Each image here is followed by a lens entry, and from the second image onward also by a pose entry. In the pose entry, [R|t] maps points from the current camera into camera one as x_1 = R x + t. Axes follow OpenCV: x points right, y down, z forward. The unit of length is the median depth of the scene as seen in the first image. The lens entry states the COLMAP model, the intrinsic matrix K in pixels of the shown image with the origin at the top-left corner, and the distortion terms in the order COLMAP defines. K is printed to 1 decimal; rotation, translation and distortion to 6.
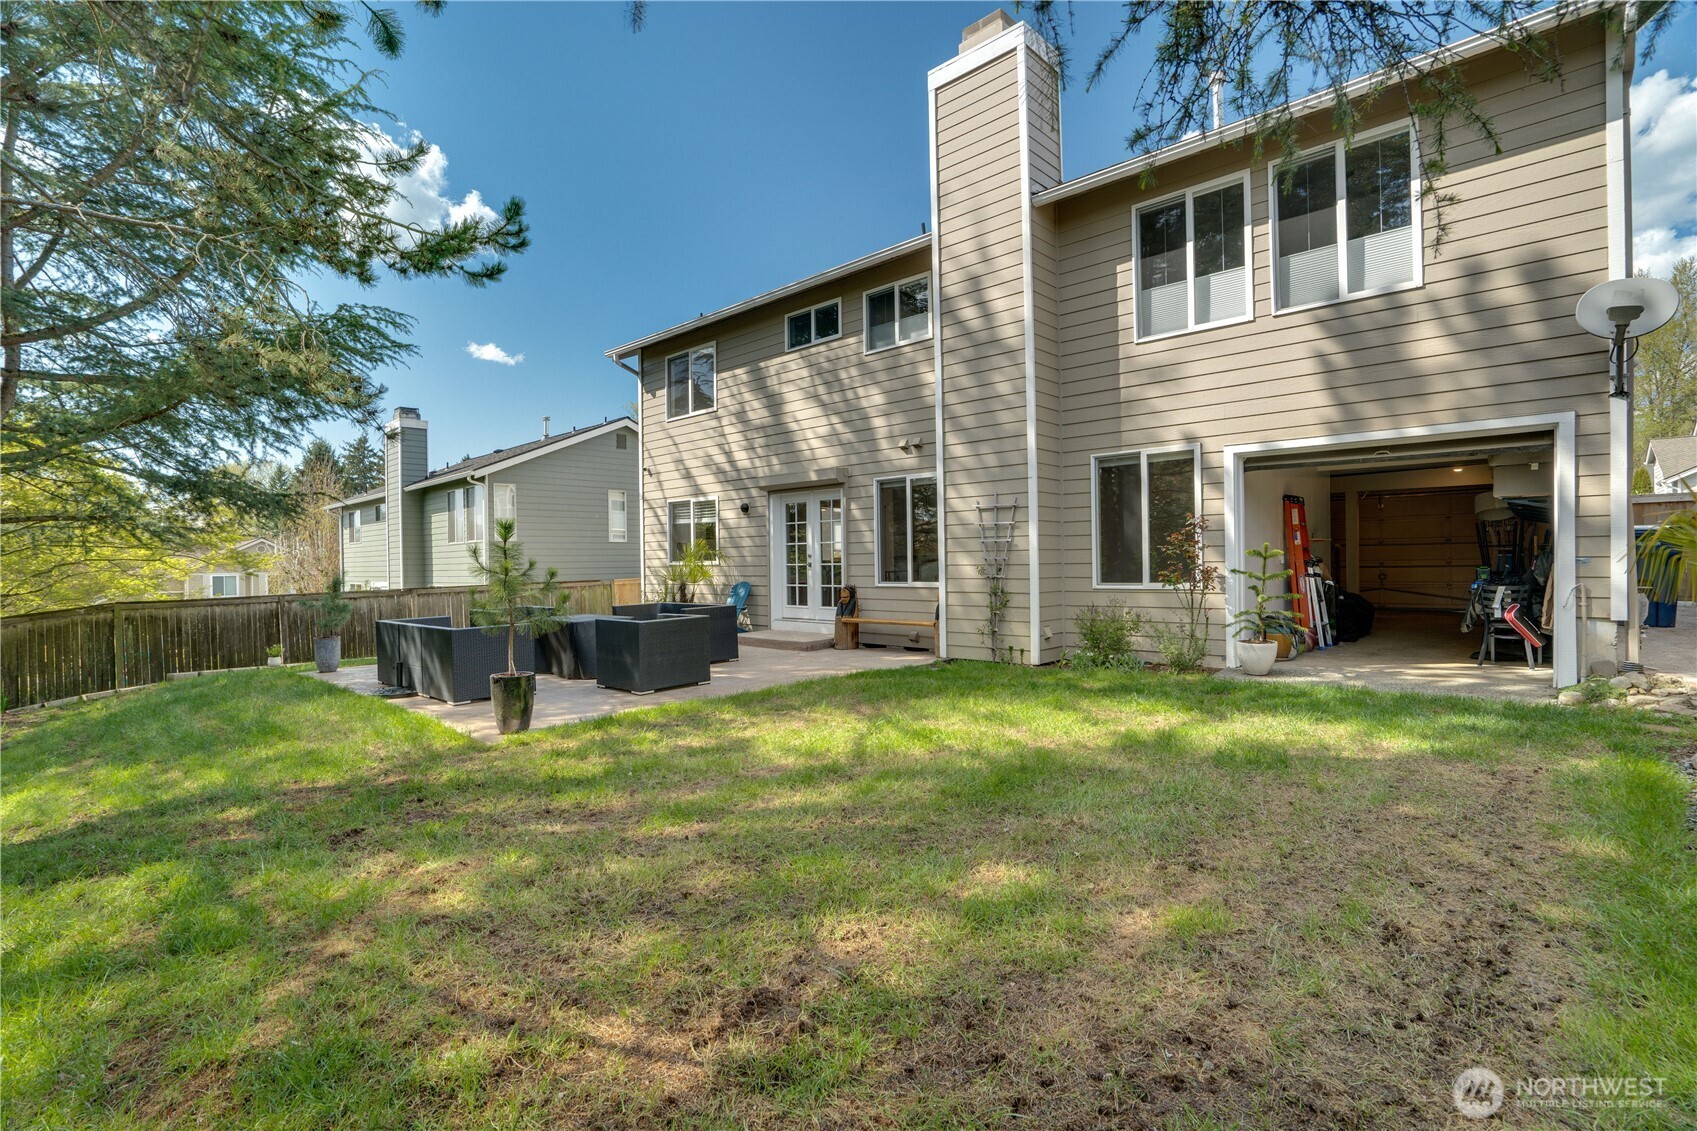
lens RADIAL K [[784.7, 0, 853.8], [0, 784.7, 573.6], [0, 0, 1]] dist [-0.054882, 0.027629]
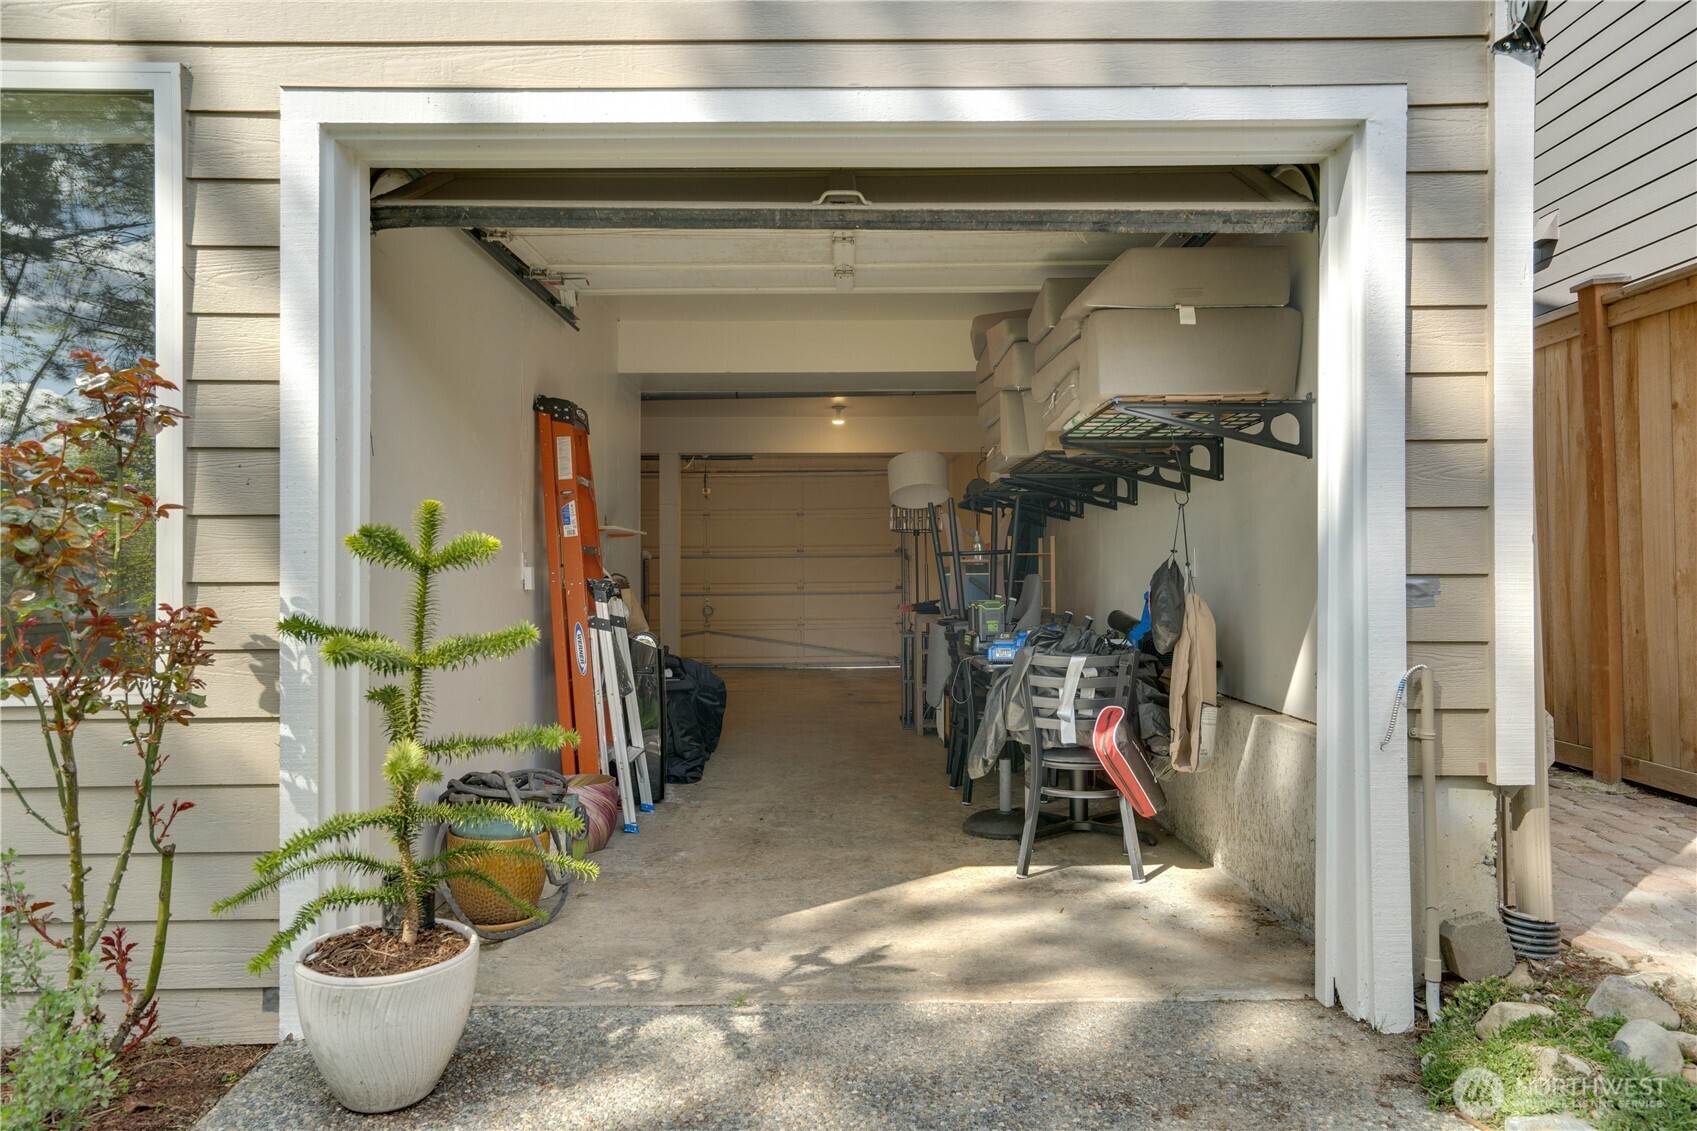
lens RADIAL K [[1156.3, 0, 848.5], [0, 1156.3, 565.5], [0, 0, 1]] dist [0.002098, 0.001075]
pose [[0.730727, 0.020927, 0.682349, 0.385552], [0.001381, 0.999483, -0.032132, -0.009220], [-0.682668, 0.024422, 0.730320, 0.662529]]
